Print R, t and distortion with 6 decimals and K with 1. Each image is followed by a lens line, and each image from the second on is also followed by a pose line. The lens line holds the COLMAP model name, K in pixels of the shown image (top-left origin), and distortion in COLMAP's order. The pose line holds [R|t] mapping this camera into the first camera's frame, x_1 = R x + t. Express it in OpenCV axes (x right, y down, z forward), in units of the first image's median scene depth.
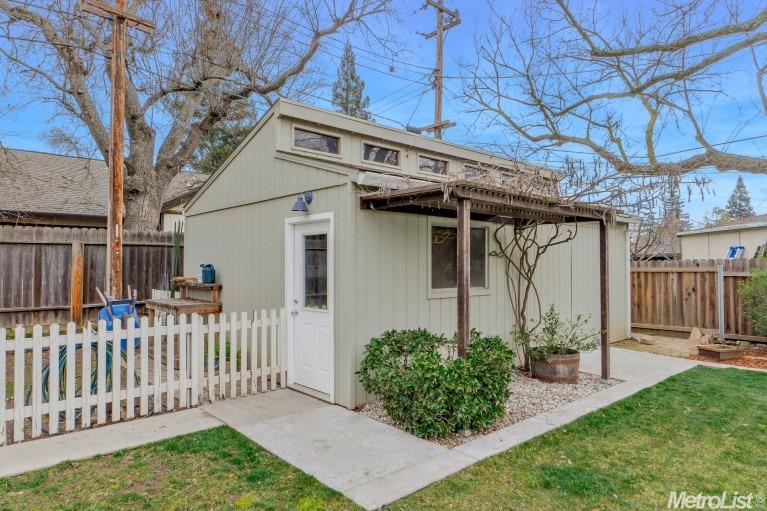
lens RADIAL K [[505.6, 0, 386.7], [0, 505.6, 254.3], [0, 0, 1]] dist [0.001335, -0.000029]
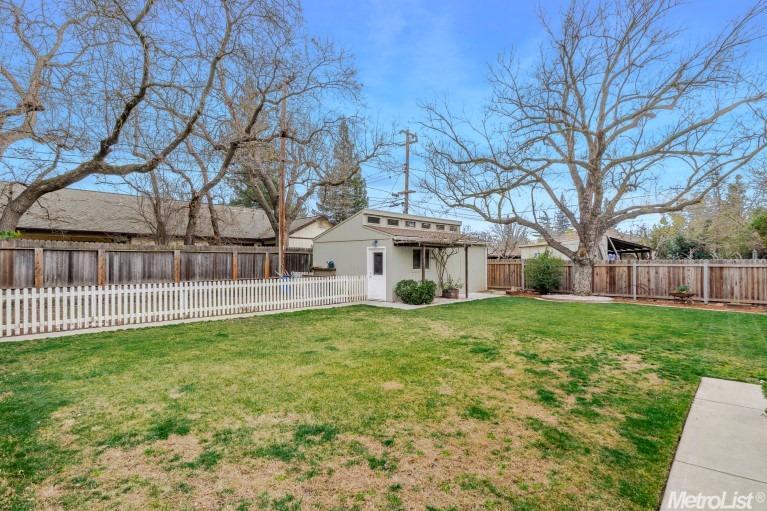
lens RADIAL K [[434.6, 0, 381.4], [0, 434.6, 256.9], [0, 0, 1]] dist [-0.019106, 0.001553]
pose [[0.996851, -0.000952, 0.079291, -0.309403], [-0.000112, 0.999910, 0.013412, -0.043171], [-0.079297, -0.013378, 0.996761, -1.633838]]
